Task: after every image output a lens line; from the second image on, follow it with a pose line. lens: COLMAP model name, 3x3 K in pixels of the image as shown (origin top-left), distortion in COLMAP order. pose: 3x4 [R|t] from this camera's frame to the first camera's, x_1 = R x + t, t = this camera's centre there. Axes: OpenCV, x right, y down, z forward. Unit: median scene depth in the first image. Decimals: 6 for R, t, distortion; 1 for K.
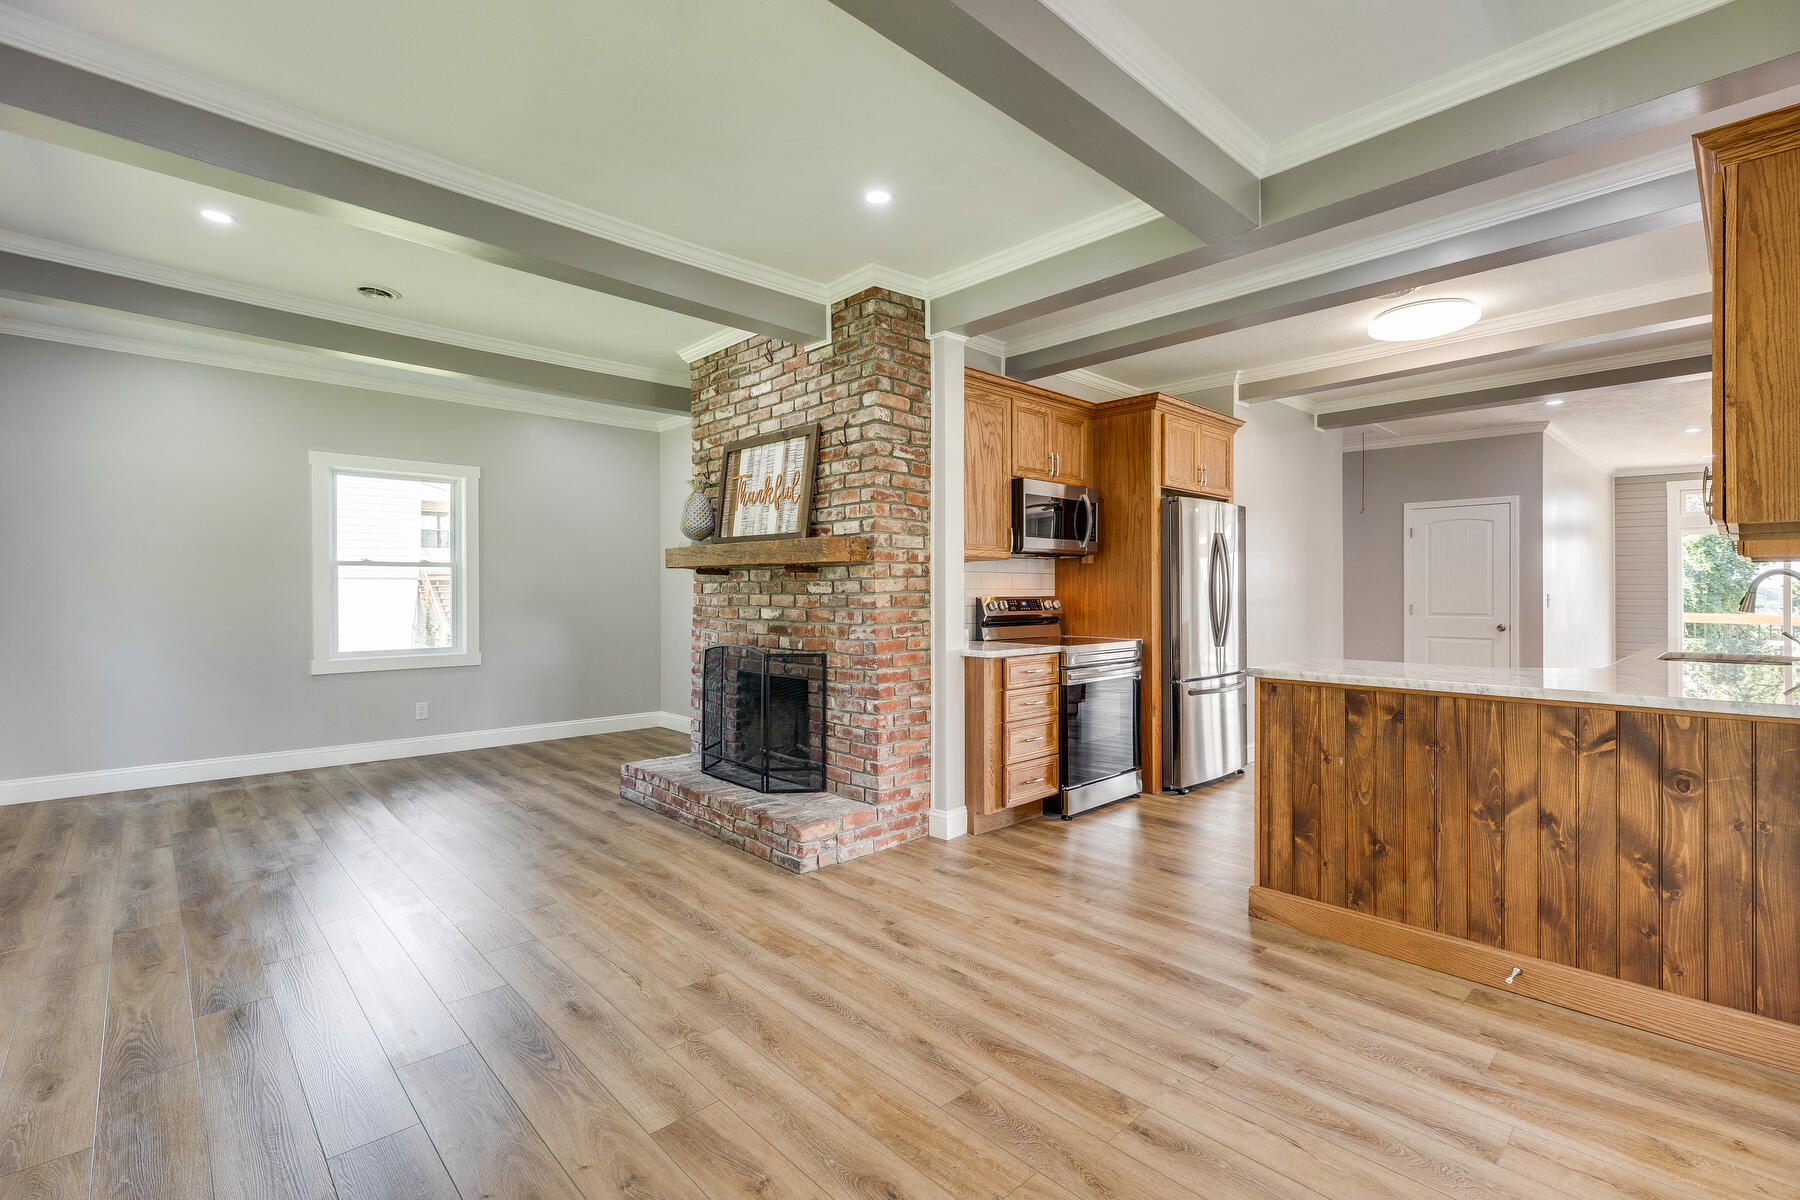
lens RADIAL K [[813.8, 0, 902.5], [0, 813.8, 592.9], [0, 0, 1]] dist [-0.001364, -0.000257]
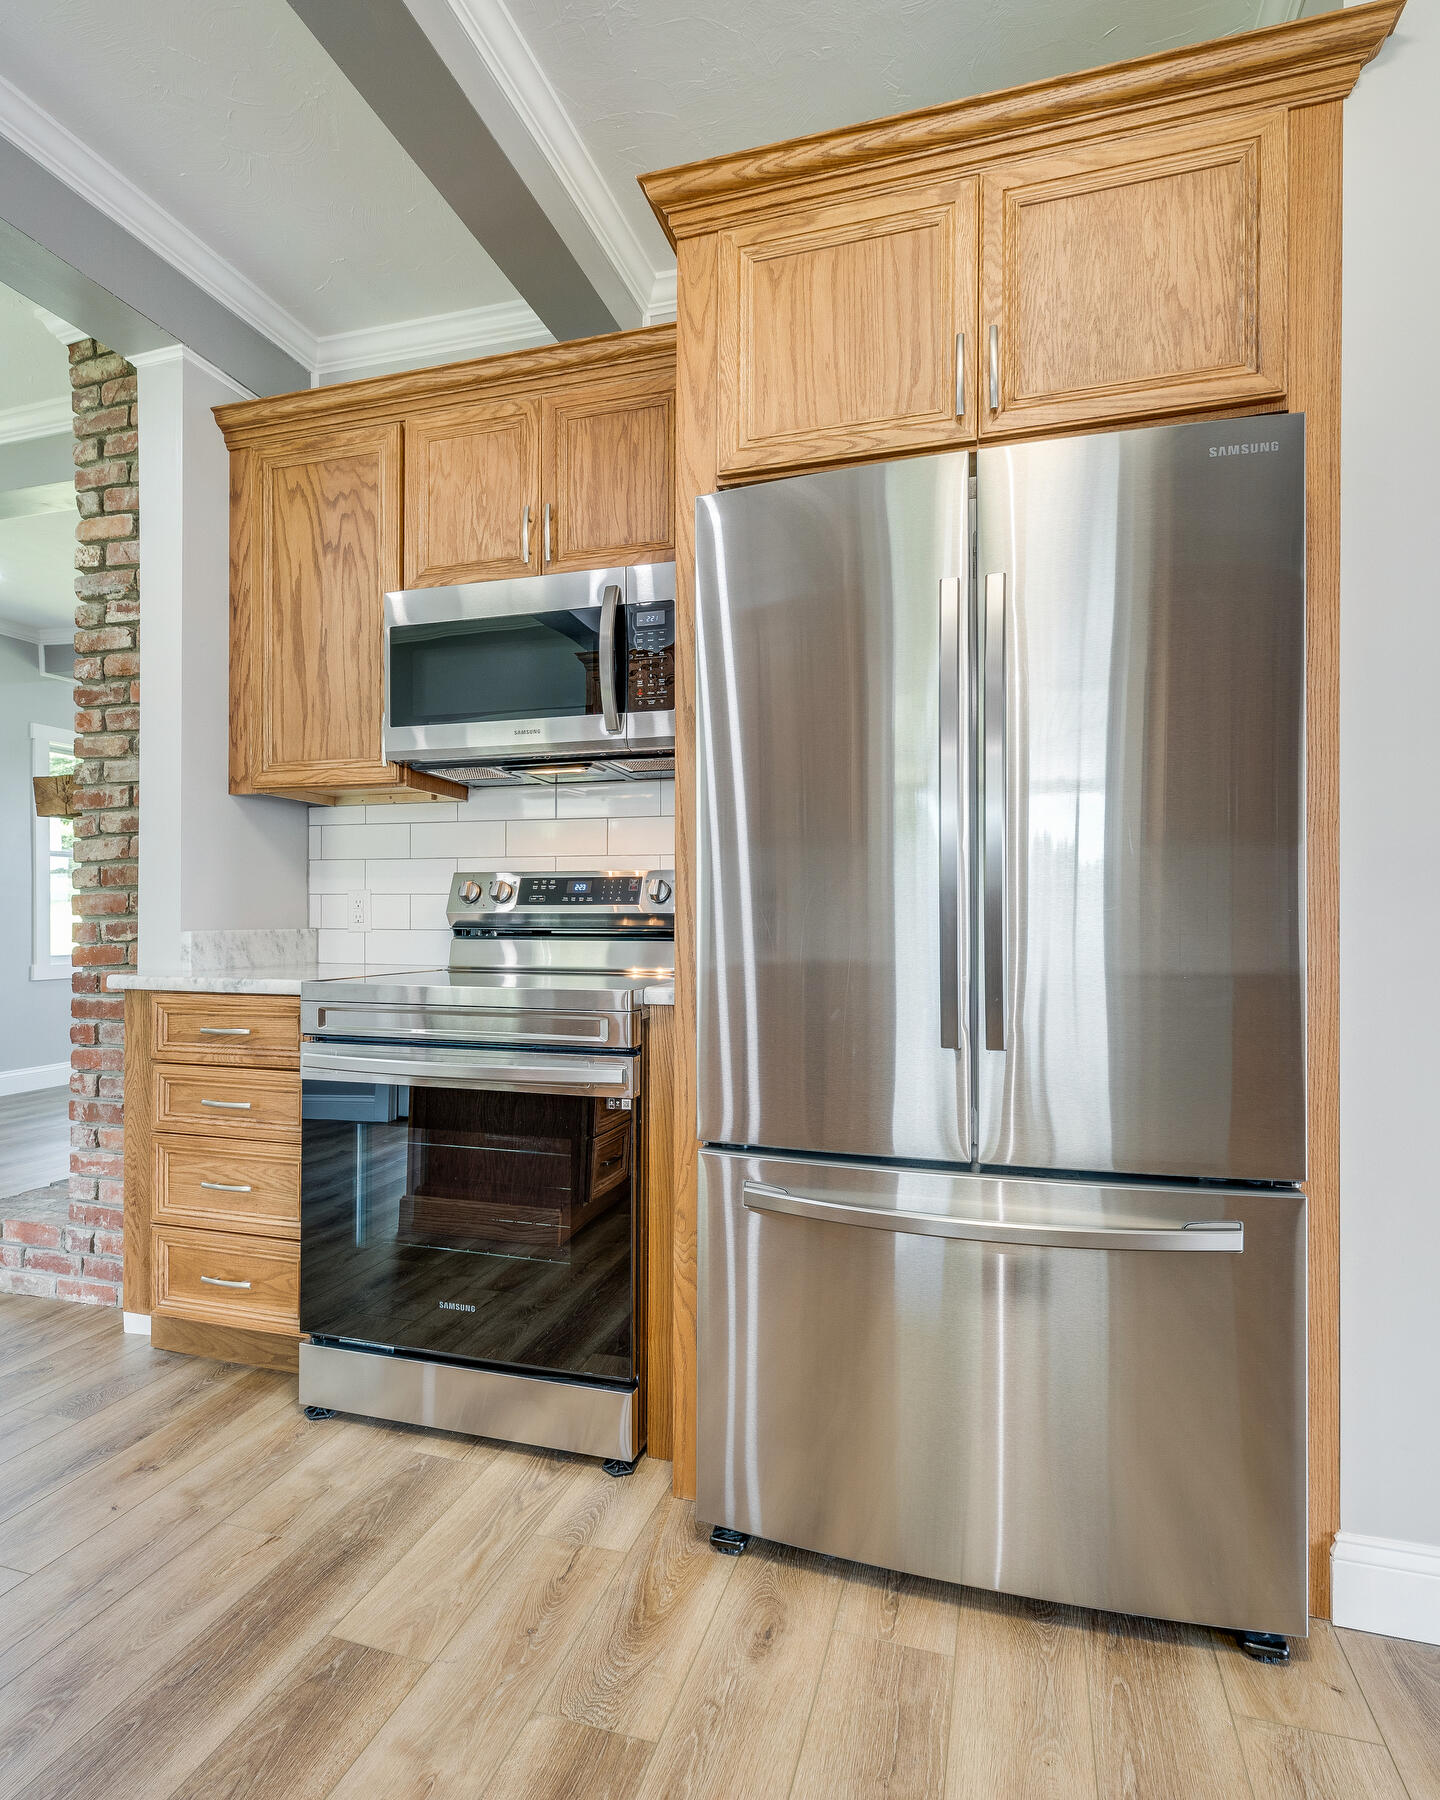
lens RADIAL K [[990.8, 0, 789.0], [0, 990.8, 926.1], [0, 0, 1]] dist [-0.003081, -0.000518]
pose [[0.488969, 0.006260, -0.872278, 0.836793], [-0.005683, 0.999976, 0.003991, 0.039035], [0.872282, 0.003006, 0.488993, 1.087258]]
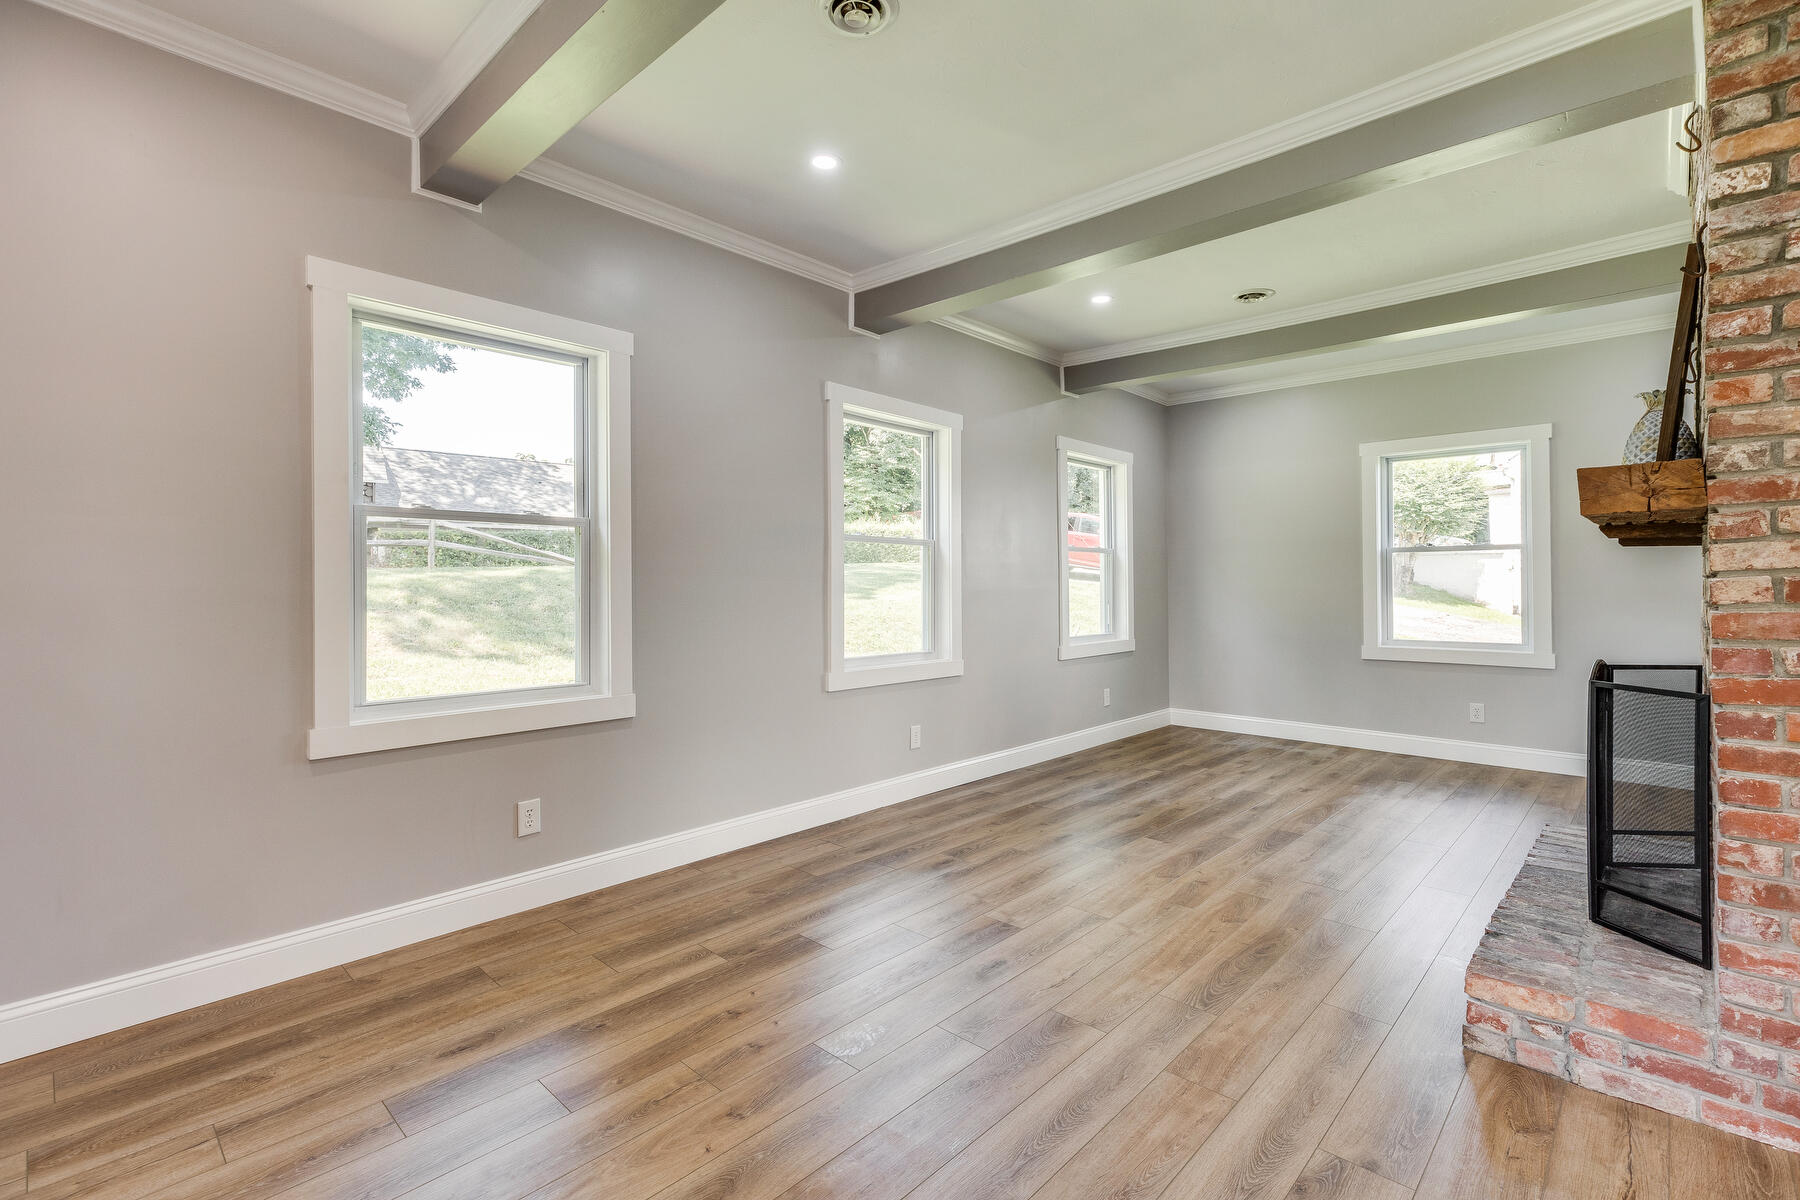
lens RADIAL K [[813.8, 0, 893.5], [0, 813.8, 581.8], [0, 0, 1]] dist [-0.001364, -0.000257]
pose [[0.050632, -0.002456, -0.998714, 0.403542], [0.001065, 0.999997, -0.002405, 0.006048], [0.998717, -0.000942, 0.050635, 0.499532]]
